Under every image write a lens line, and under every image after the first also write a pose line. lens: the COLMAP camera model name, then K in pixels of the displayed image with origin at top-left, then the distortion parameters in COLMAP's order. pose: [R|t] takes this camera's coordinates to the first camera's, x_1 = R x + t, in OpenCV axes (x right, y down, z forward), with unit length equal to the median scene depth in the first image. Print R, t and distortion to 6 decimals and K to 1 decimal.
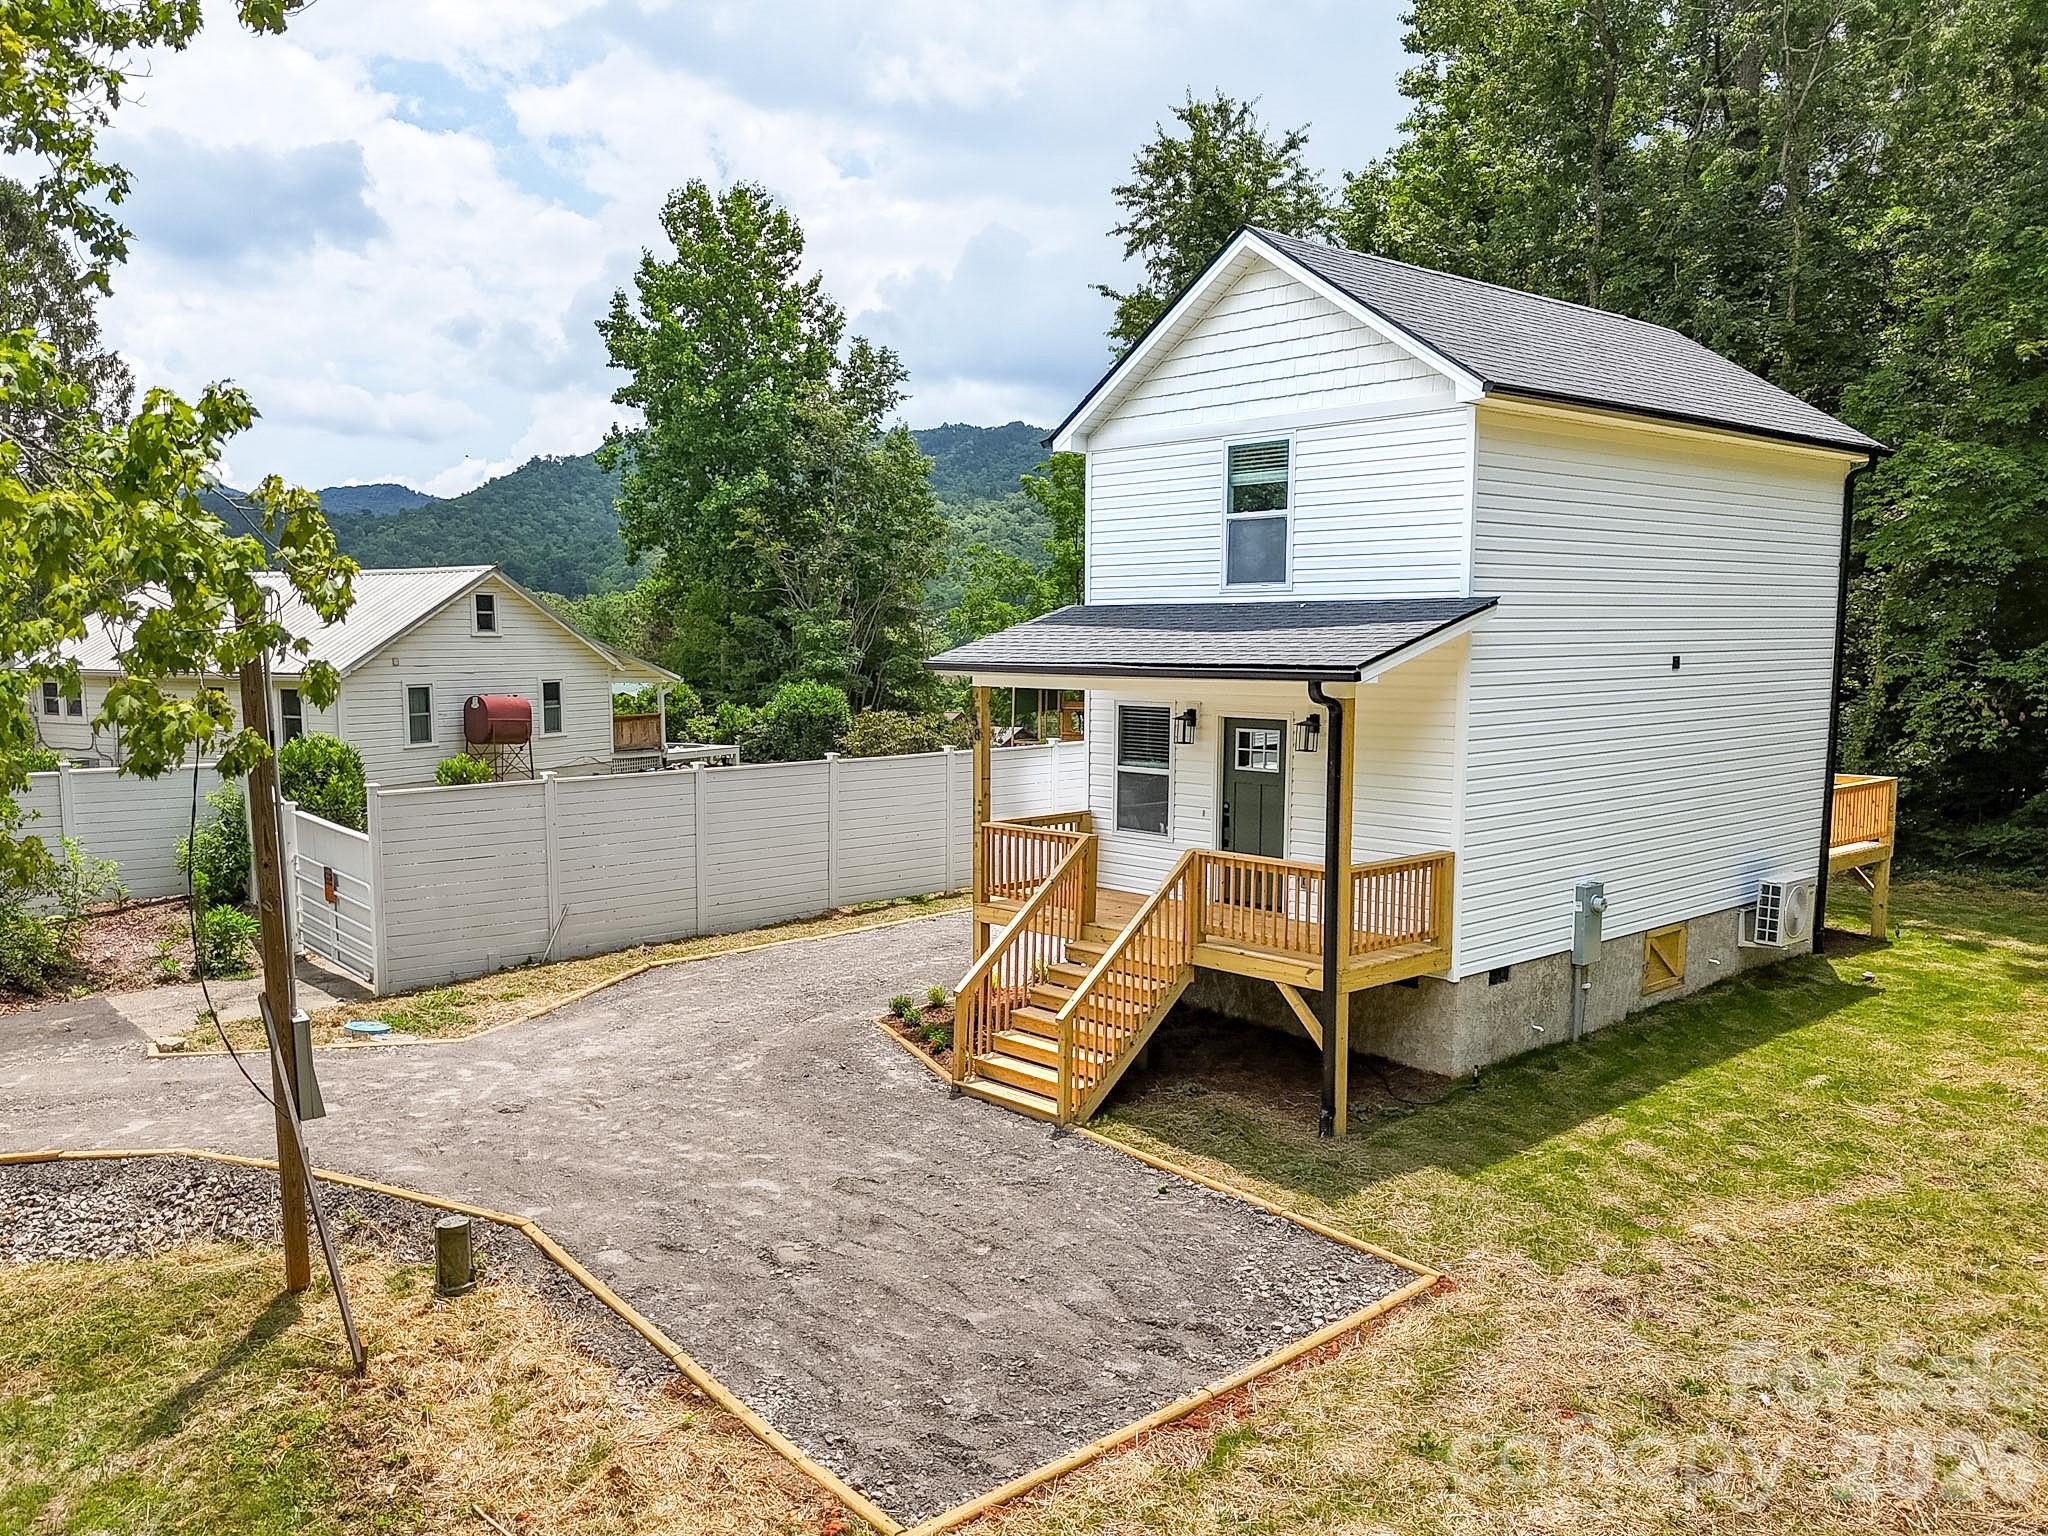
lens RADIAL K [[1626.8, 0, 1024.0], [0, 1626.8, 768.0], [0, 0, 1]] dist [0.039217, -0.000746]
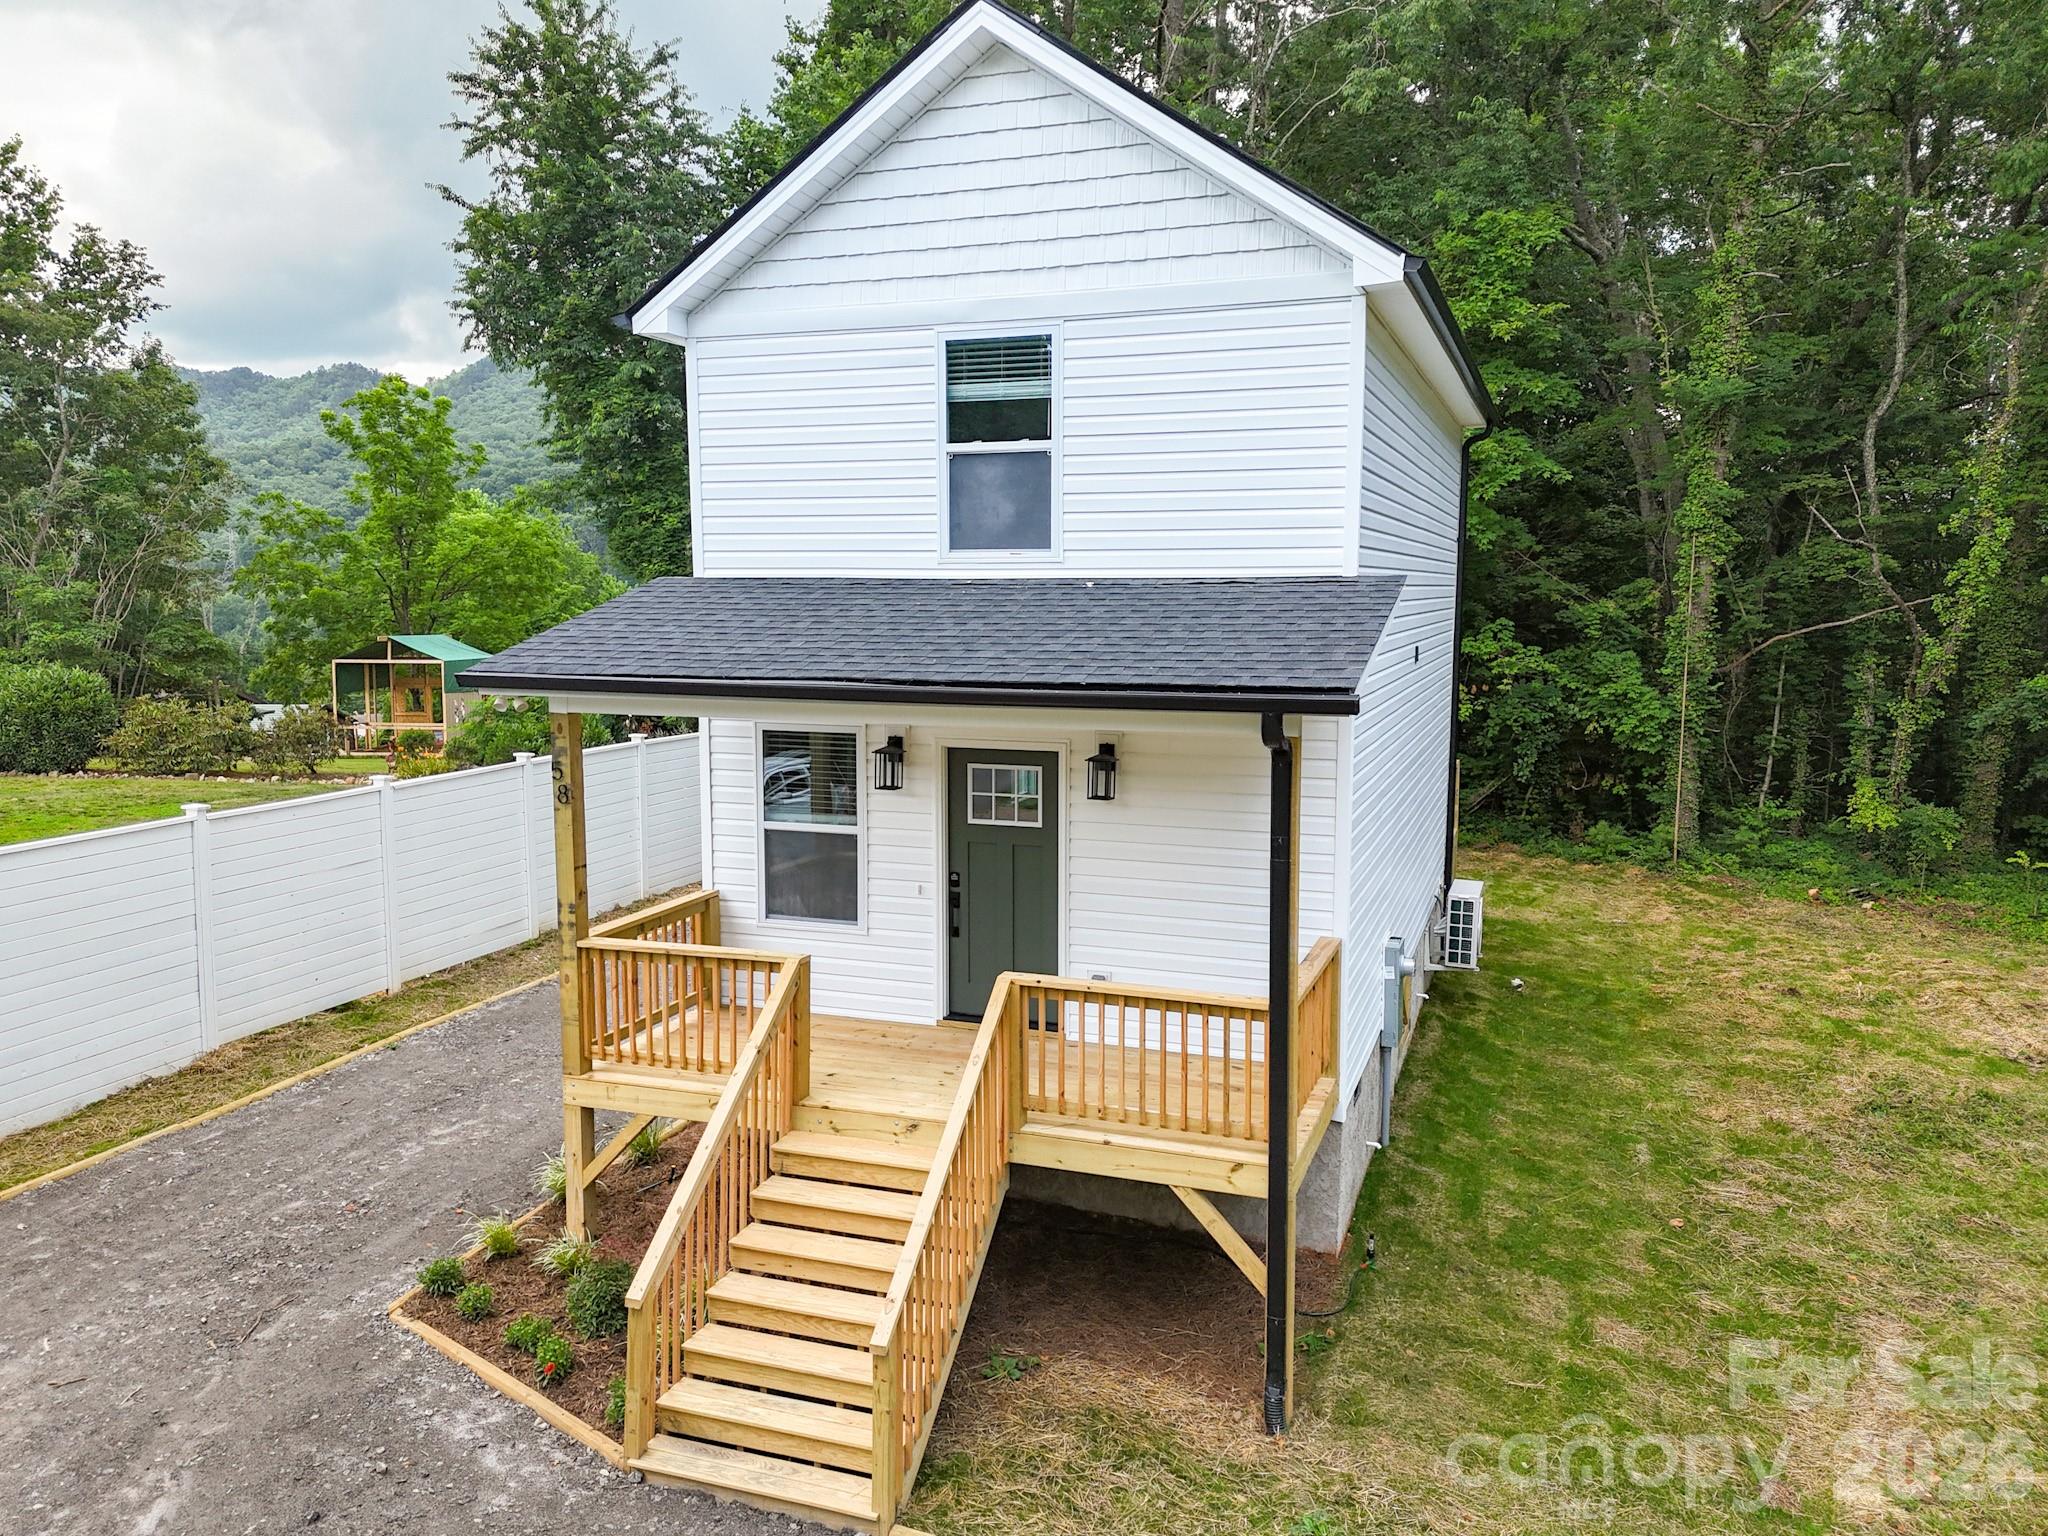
lens RADIAL K [[1471.1, 0, 1038.3], [0, 1471.1, 744.6], [0, 0, 1]] dist [0.065135, -0.050424]
pose [[0.886143, -0.045482, 0.461175, -0.122763], [0.036650, 0.998933, 0.028094, -0.047589], [-0.461961, -0.007993, 0.886864, 0.437351]]
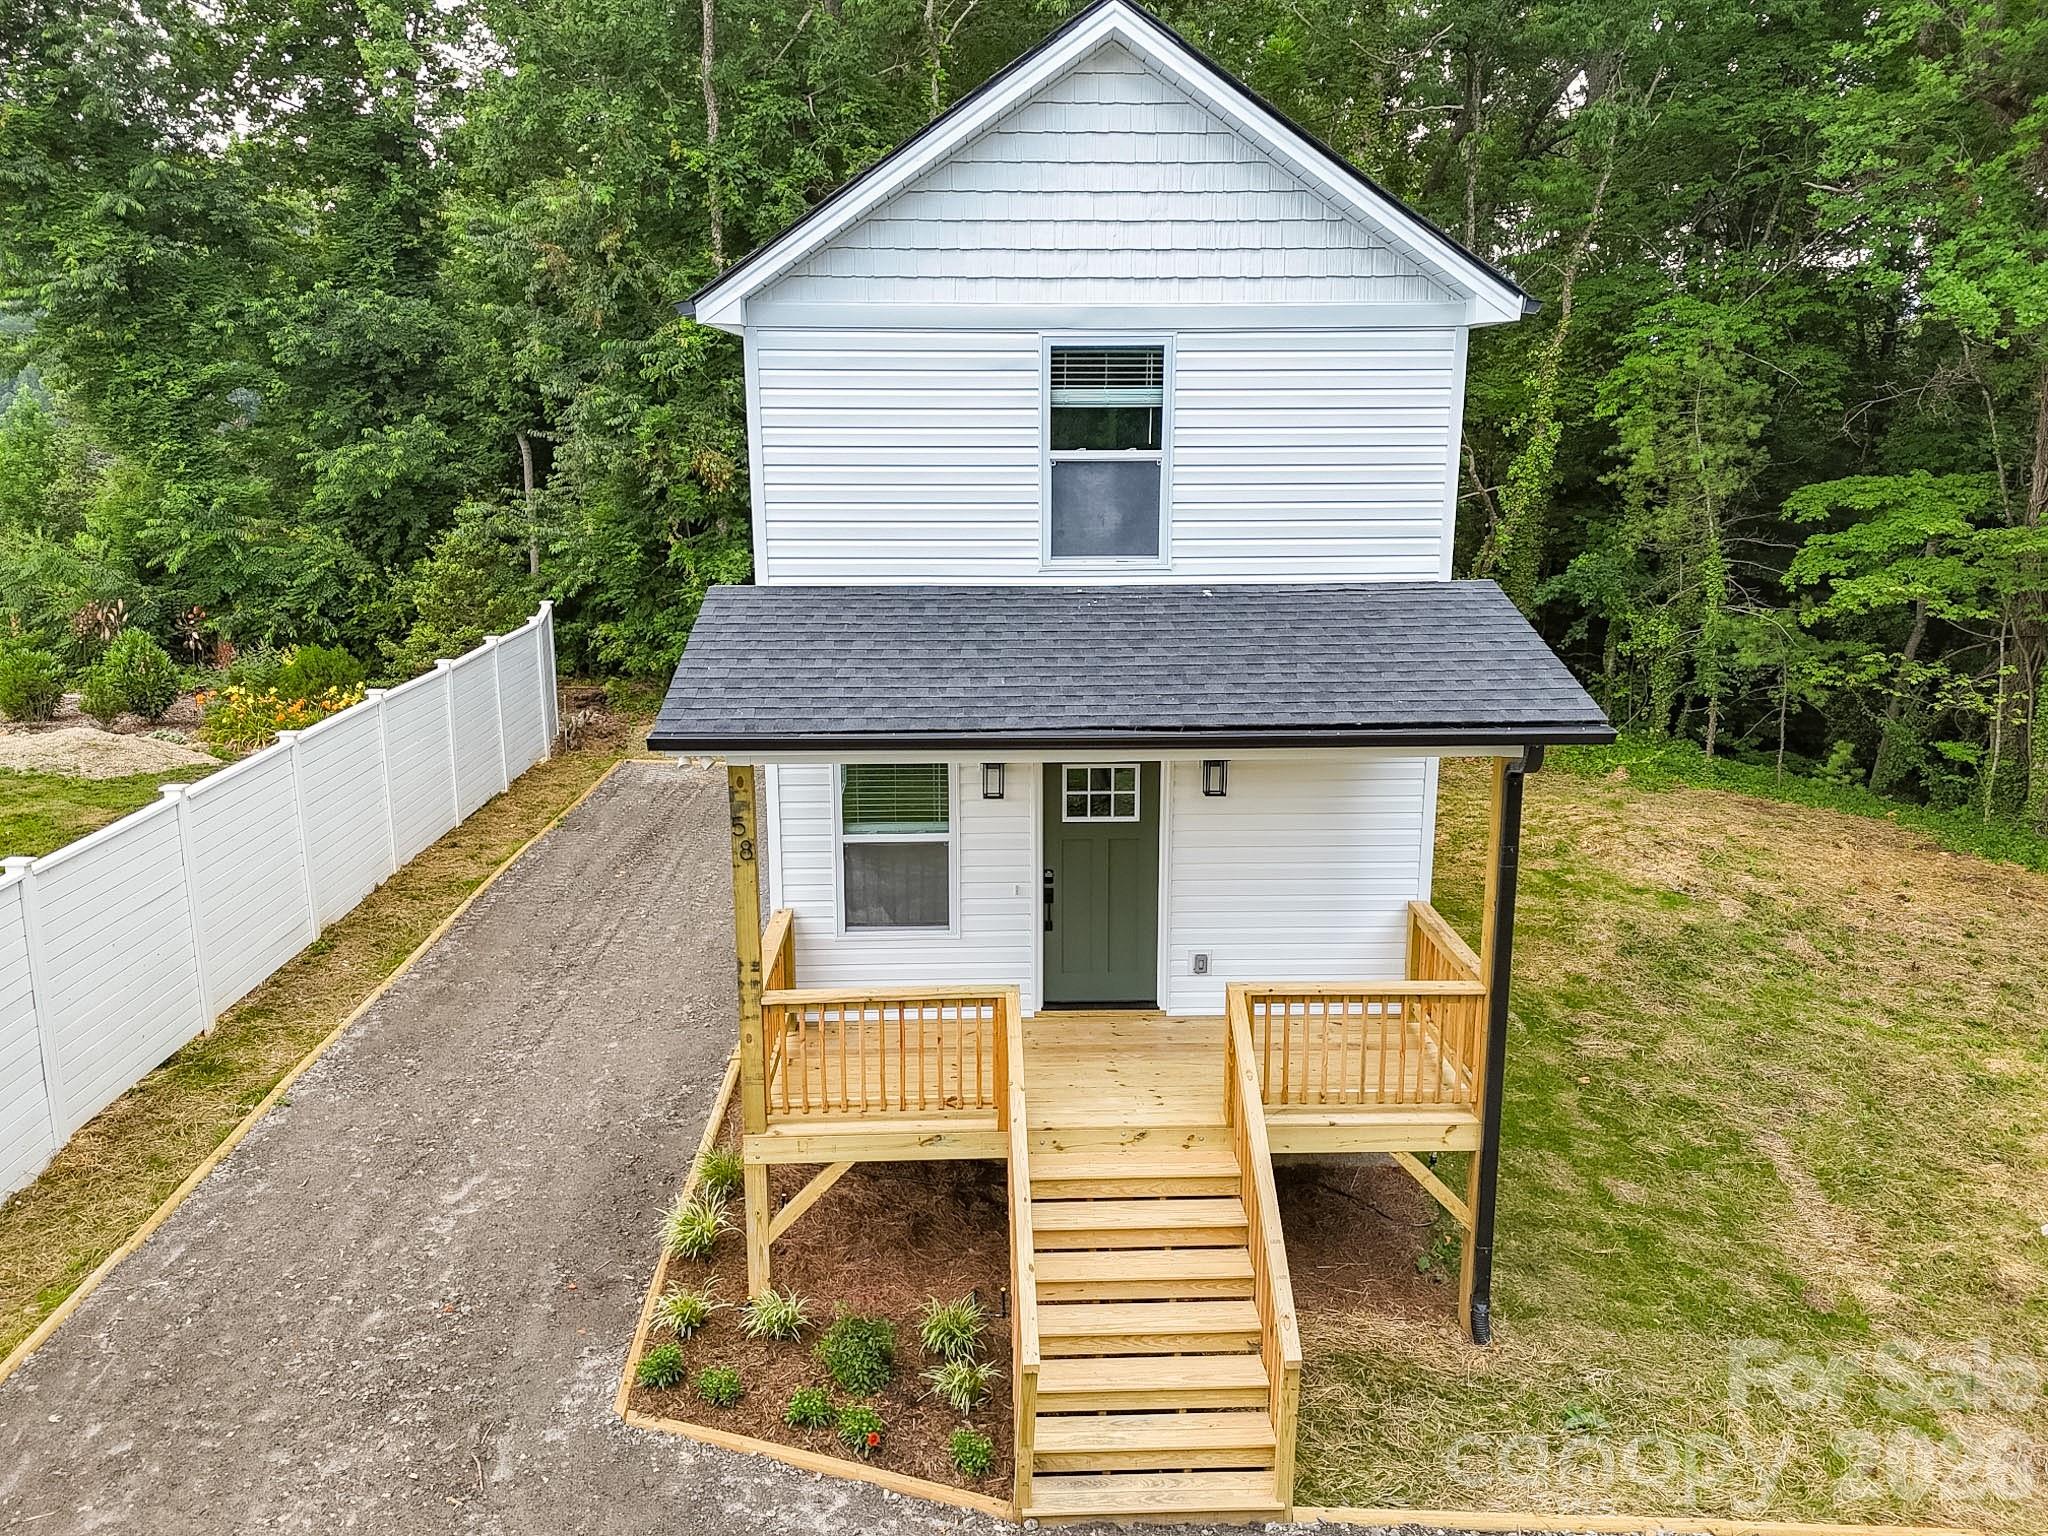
lens RADIAL K [[1474.0, 0, 1018.5], [0, 1474.0, 738.8], [0, 0, 1]] dist [0.062177, -0.046555]
pose [[0.654660, -0.159457, 0.738914, -0.336760], [0.063663, 0.985656, 0.156300, -0.132352], [-0.753238, -0.055282, 0.655421, 0.598401]]
